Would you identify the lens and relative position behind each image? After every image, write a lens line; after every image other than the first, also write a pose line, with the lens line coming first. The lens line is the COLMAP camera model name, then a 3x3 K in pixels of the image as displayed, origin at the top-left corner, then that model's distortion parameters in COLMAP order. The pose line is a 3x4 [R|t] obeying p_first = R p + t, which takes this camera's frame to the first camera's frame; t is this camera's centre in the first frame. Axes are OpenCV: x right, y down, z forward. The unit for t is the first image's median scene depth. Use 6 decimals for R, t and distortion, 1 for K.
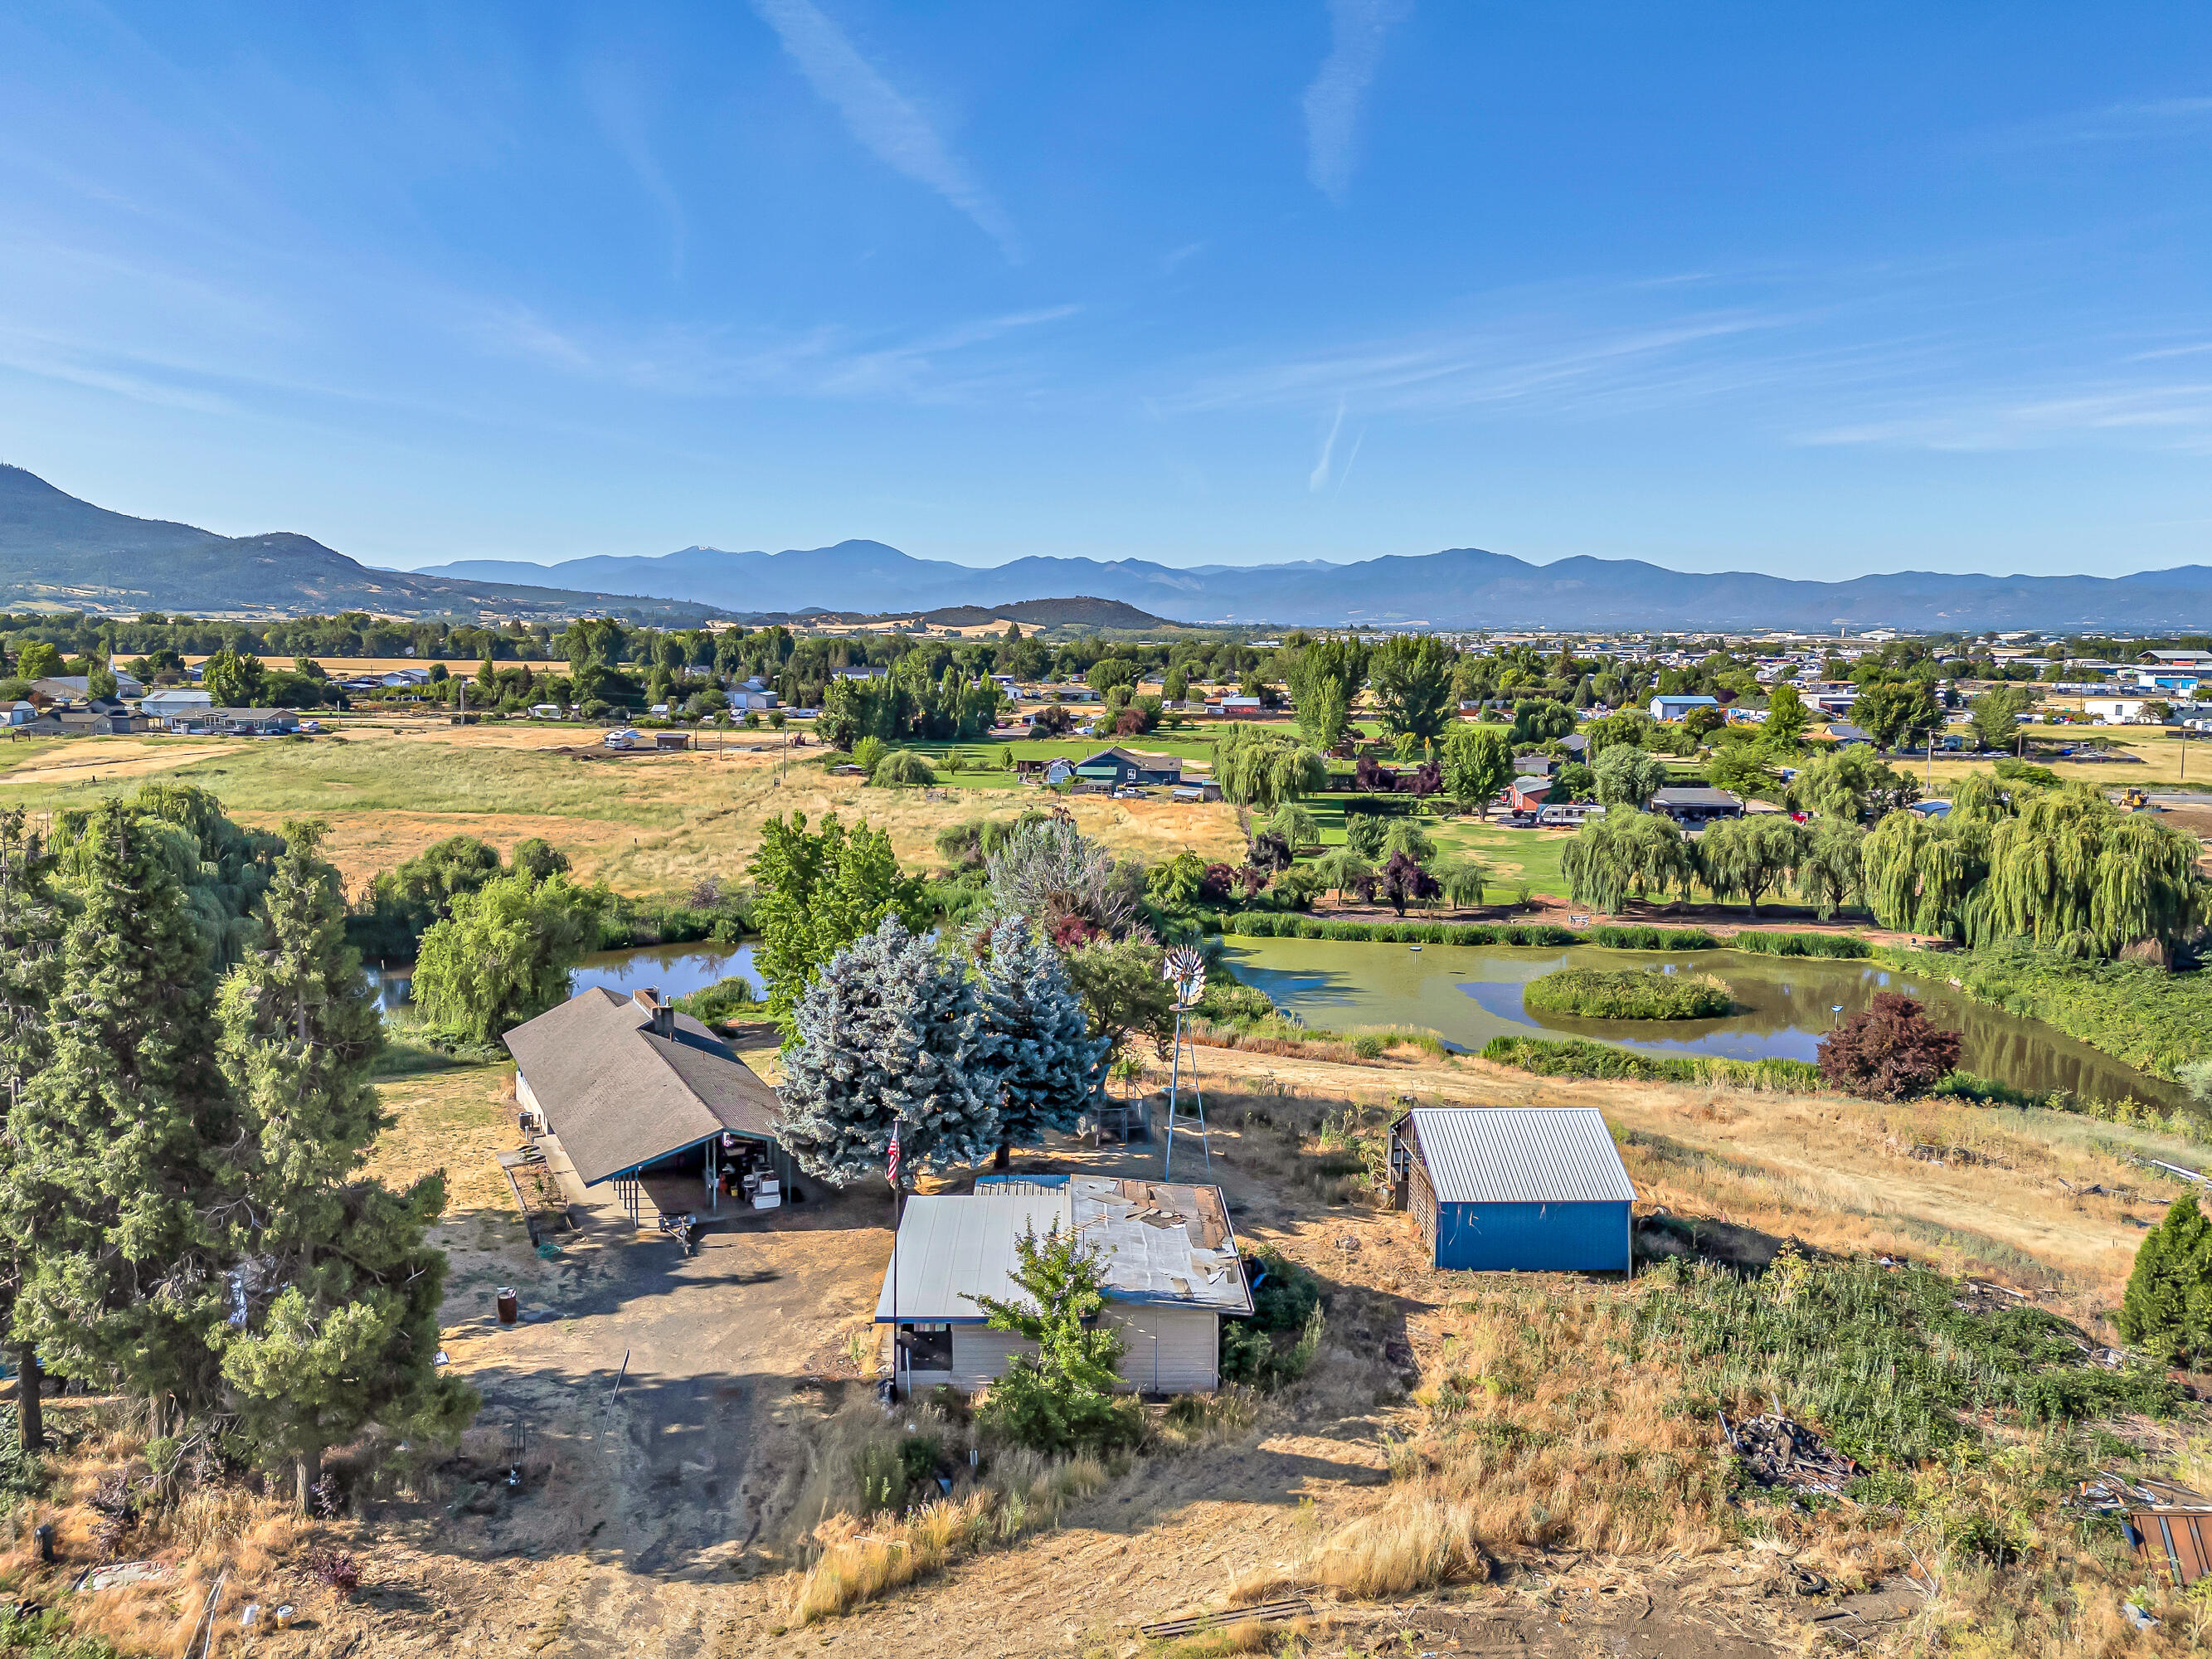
lens RADIAL K [[1630.3, 0, 1106.0], [0, 1630.3, 829.5], [0, 0, 1]] dist [0.075789, -0.071496]
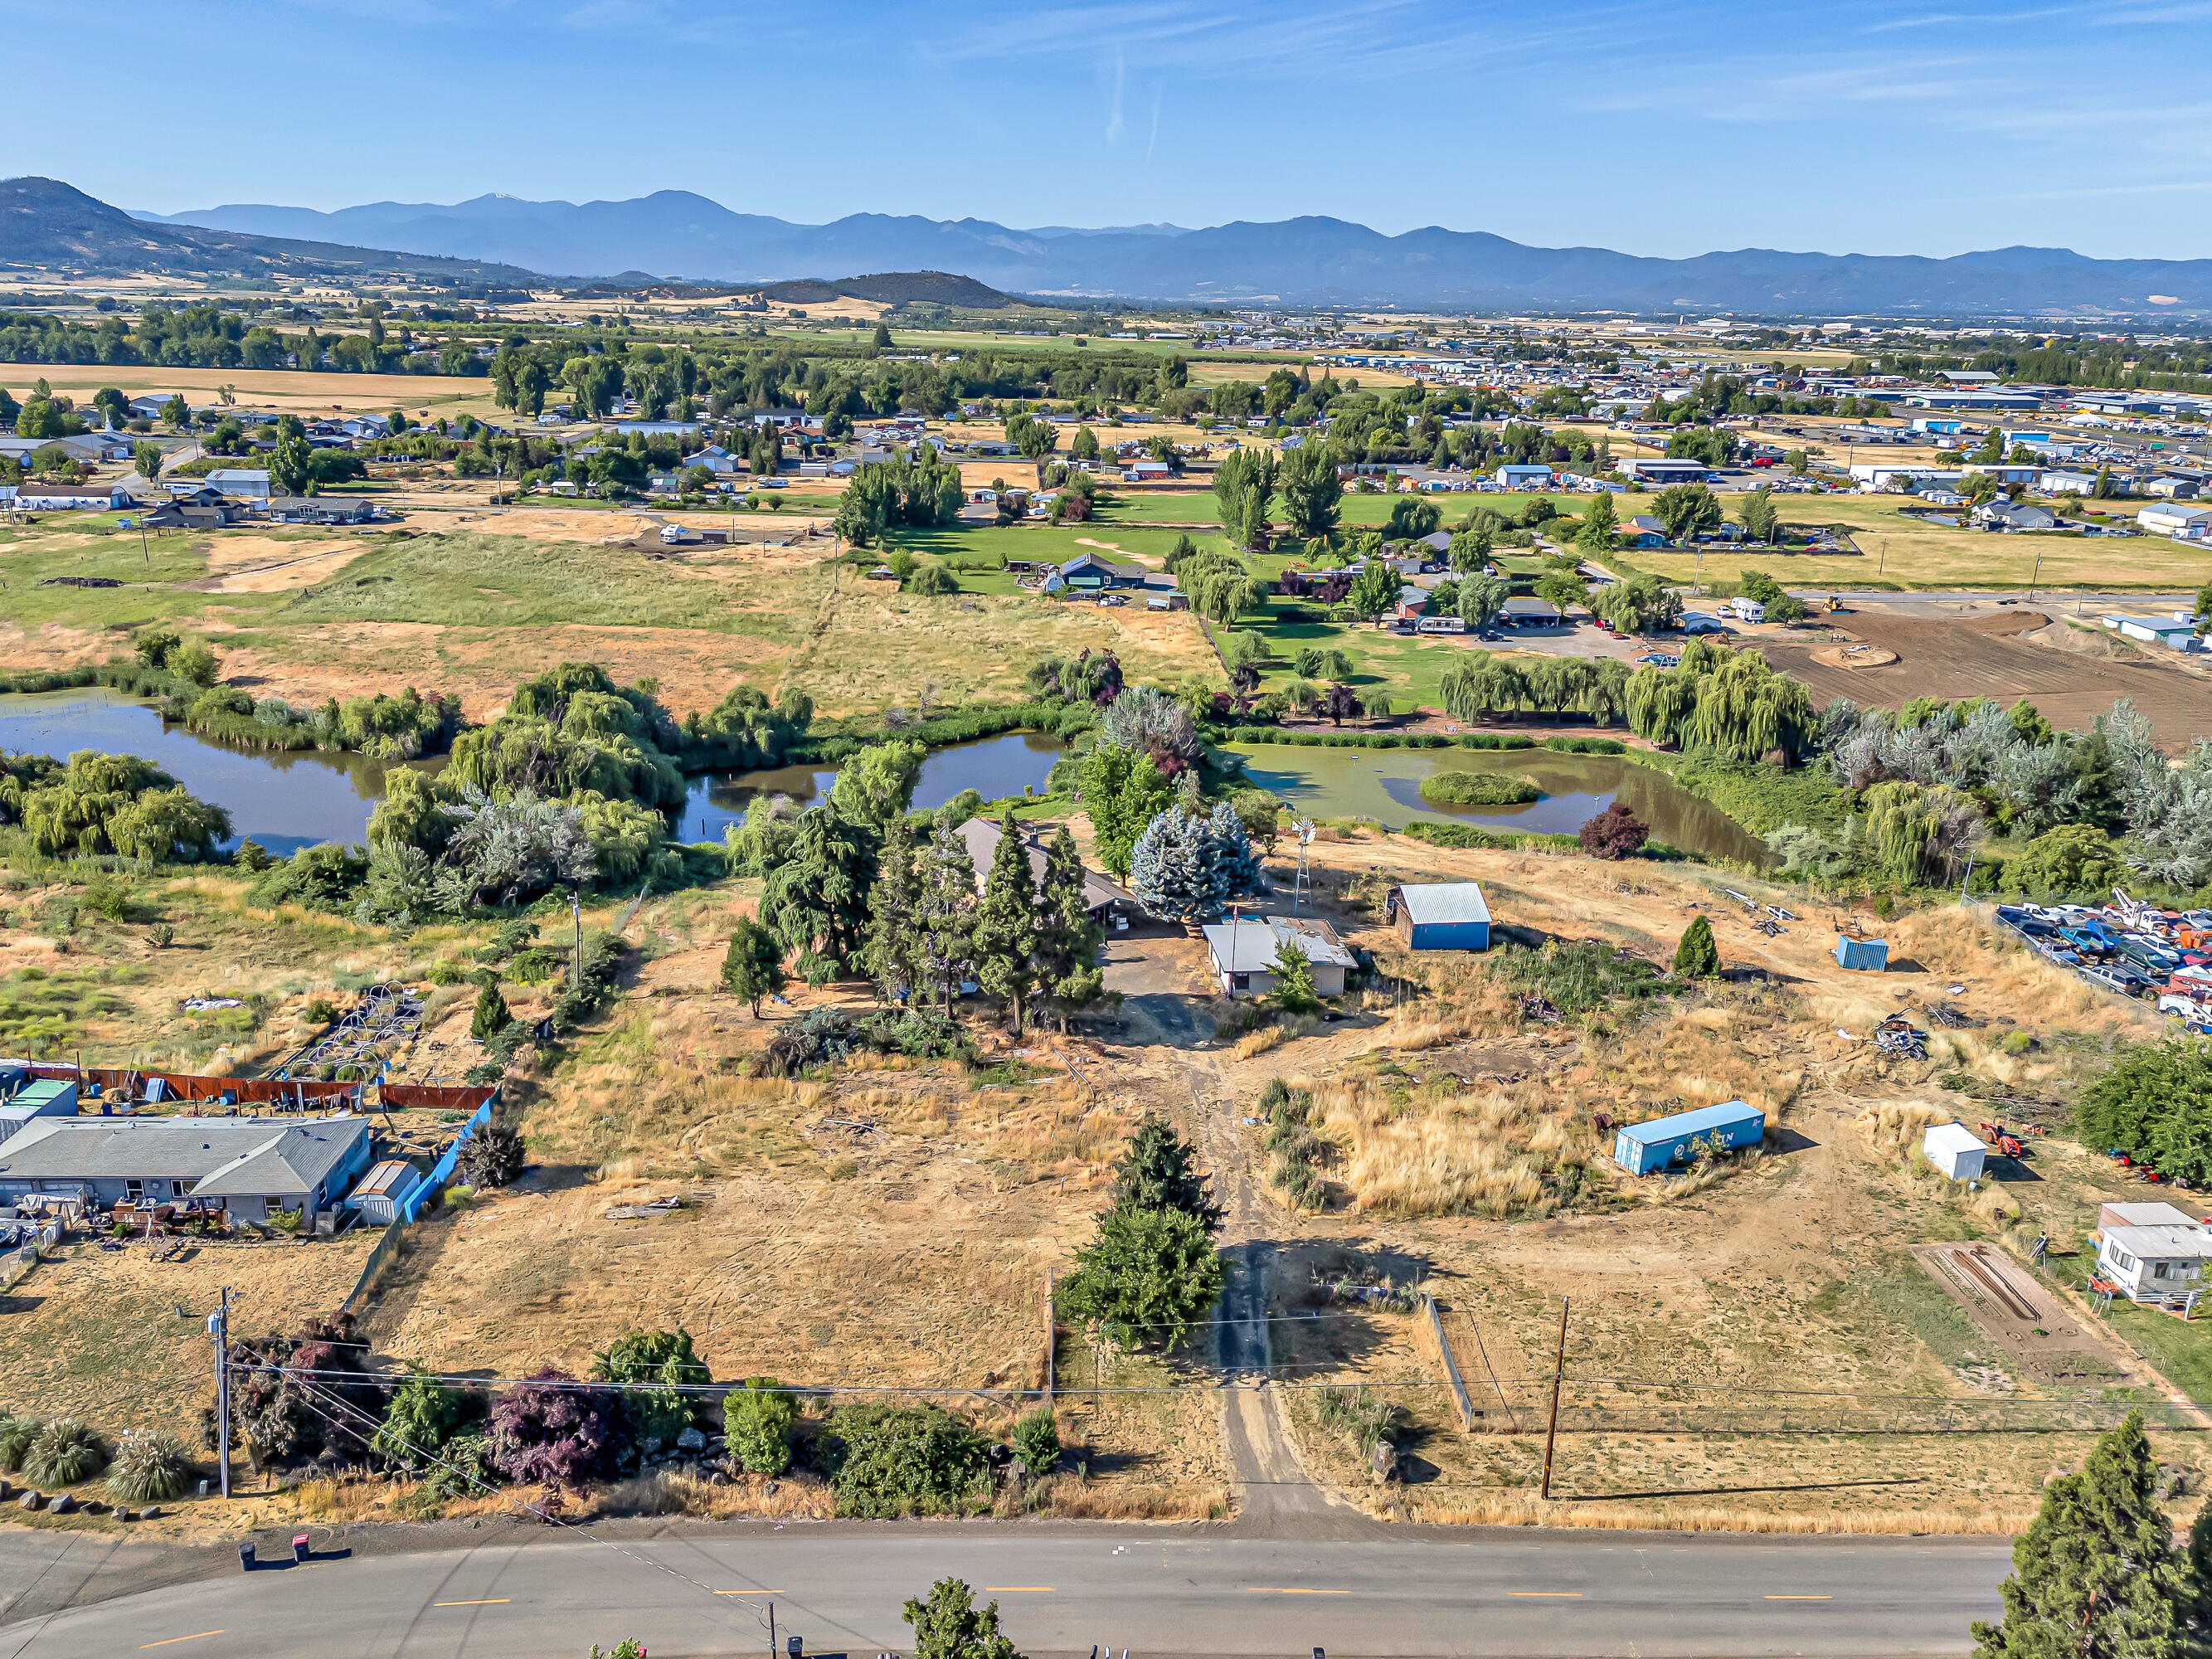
lens RADIAL K [[1615.8, 0, 1093.5], [0, 1615.8, 831.2], [0, 0, 1]] dist [0.104185, -0.148212]
pose [[0.996175, -0.015414, 0.086013, -0.288923], [-0.001399, 0.981378, 0.192080, -0.225323], [-0.087372, -0.191466, 0.977603, -0.785763]]
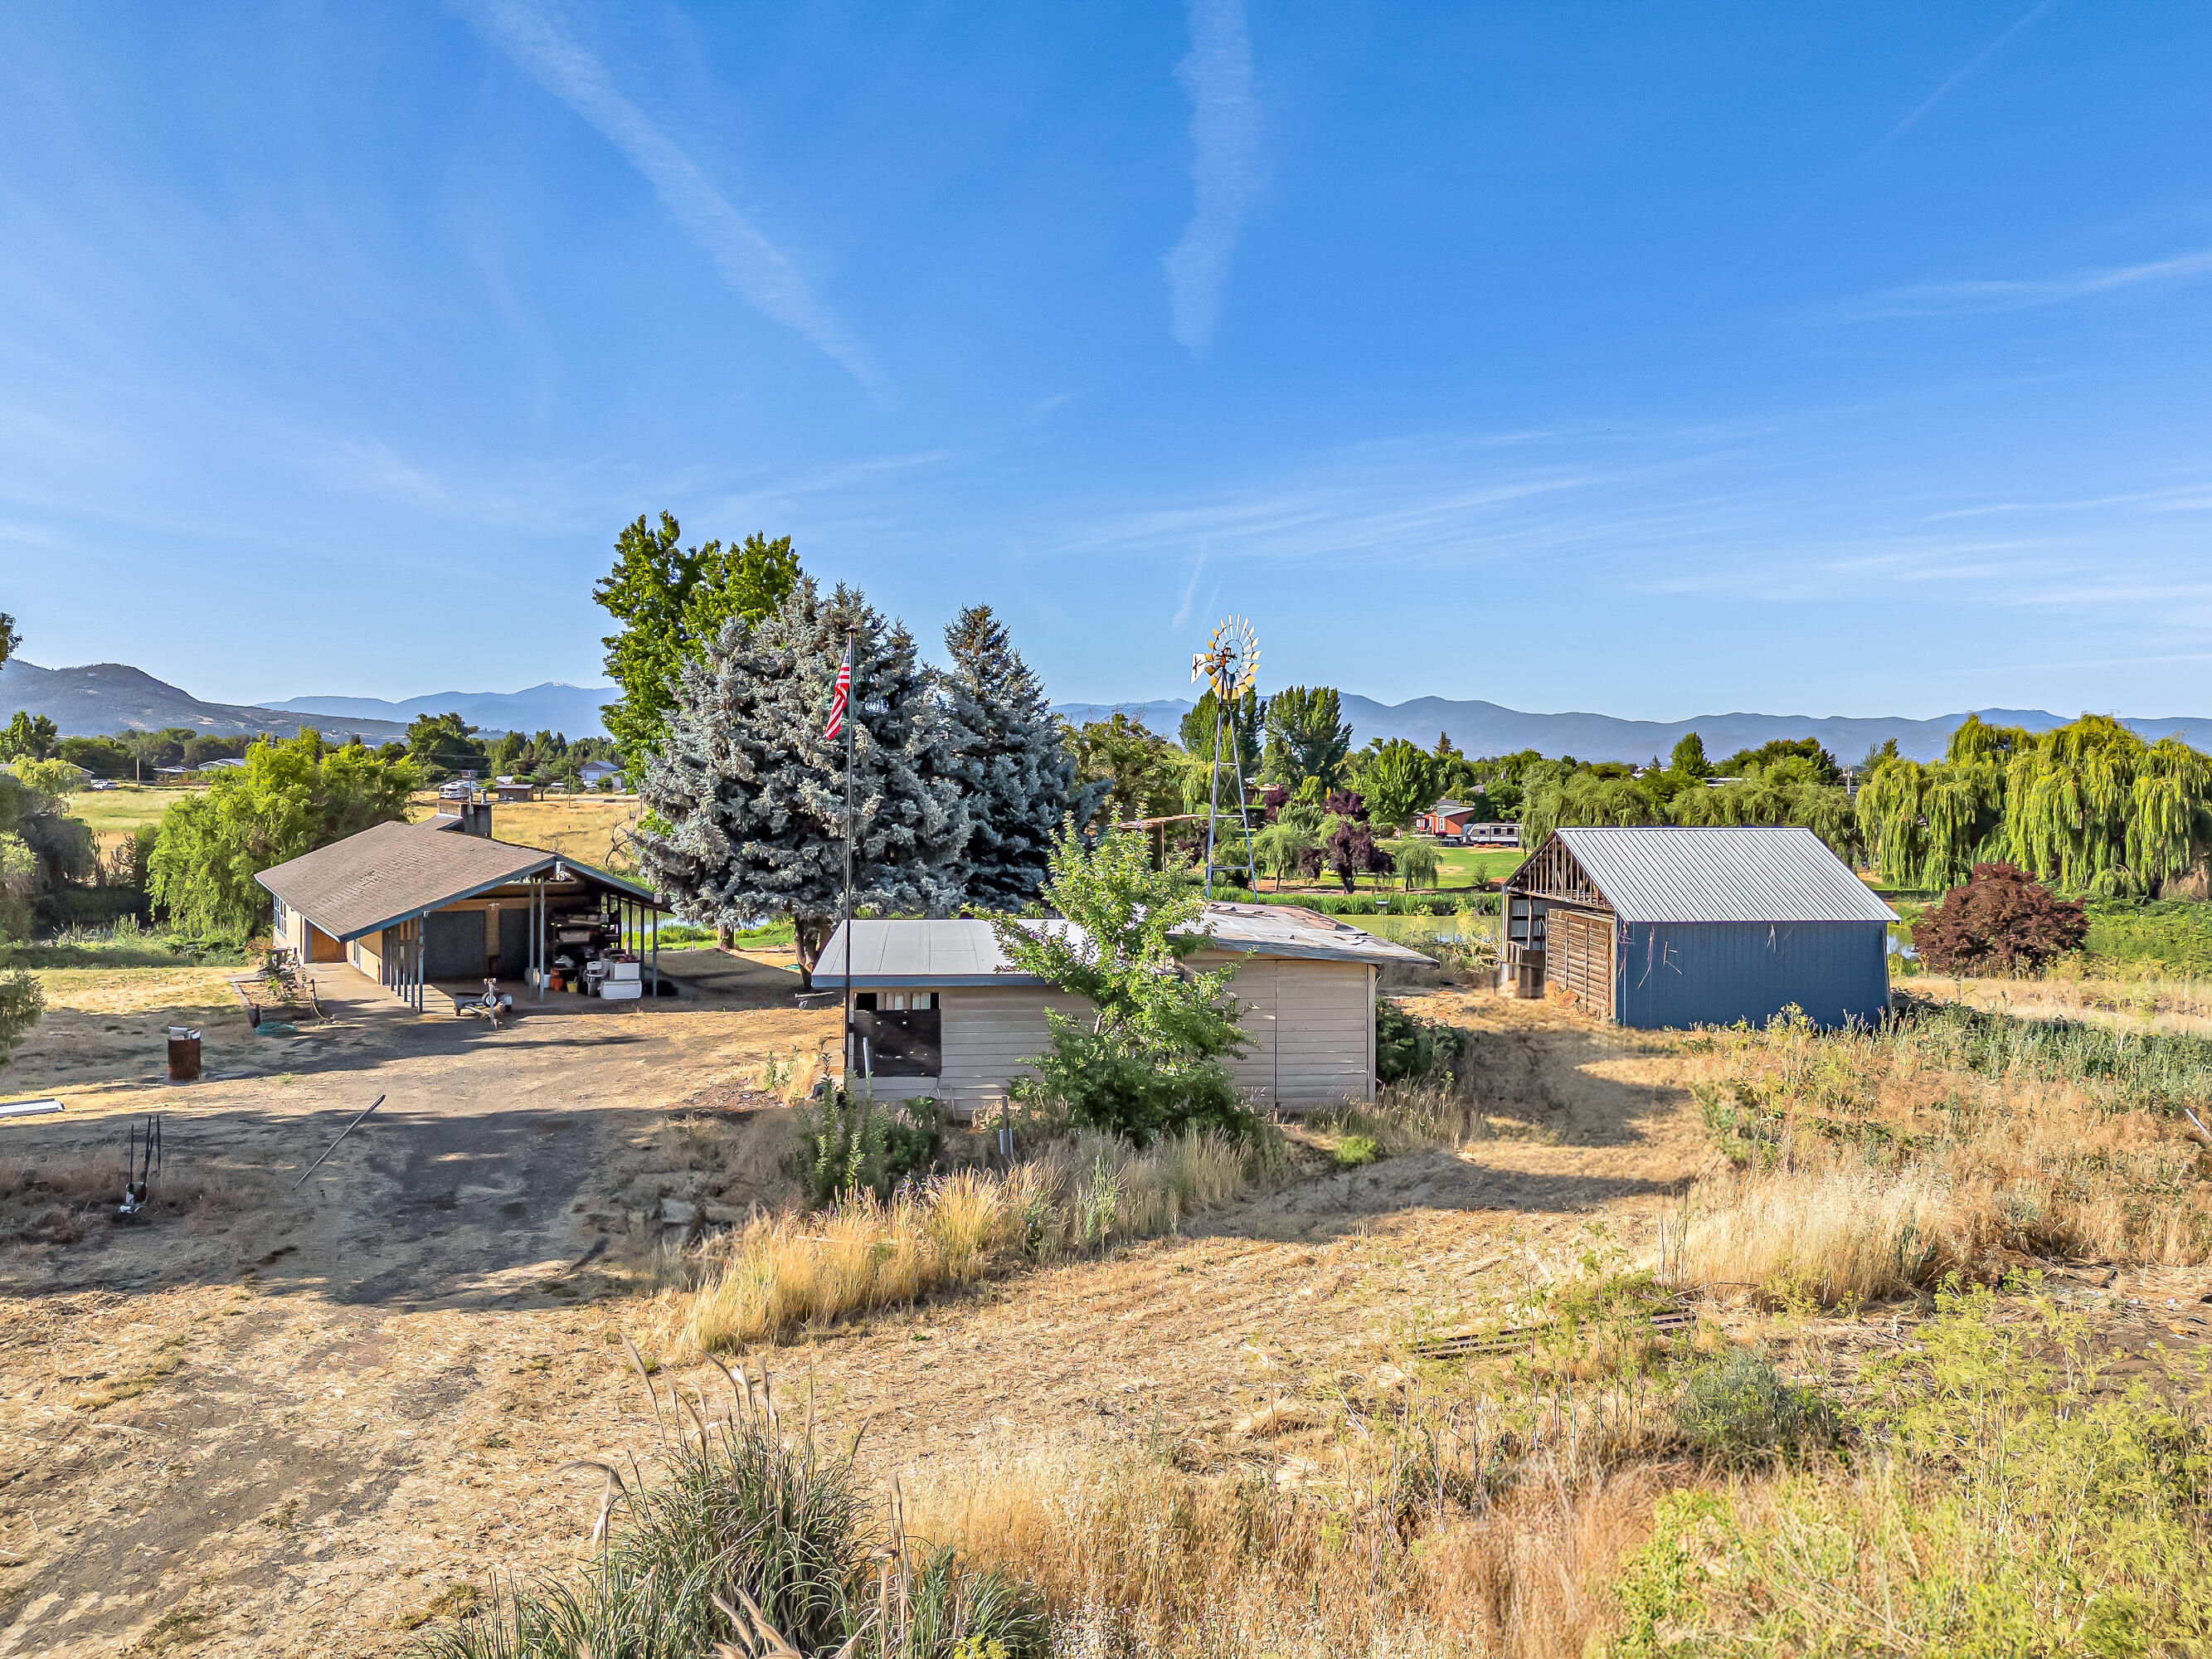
lens RADIAL K [[1630.3, 0, 1106.0], [0, 1630.3, 829.5], [0, 0, 1]] dist [0.075789, -0.071496]
pose [[0.996521, -0.000495, 0.083336, -0.041024], [0.007408, 0.996550, -0.082657, 0.142773], [-0.083008, 0.082987, 0.993088, 0.196603]]
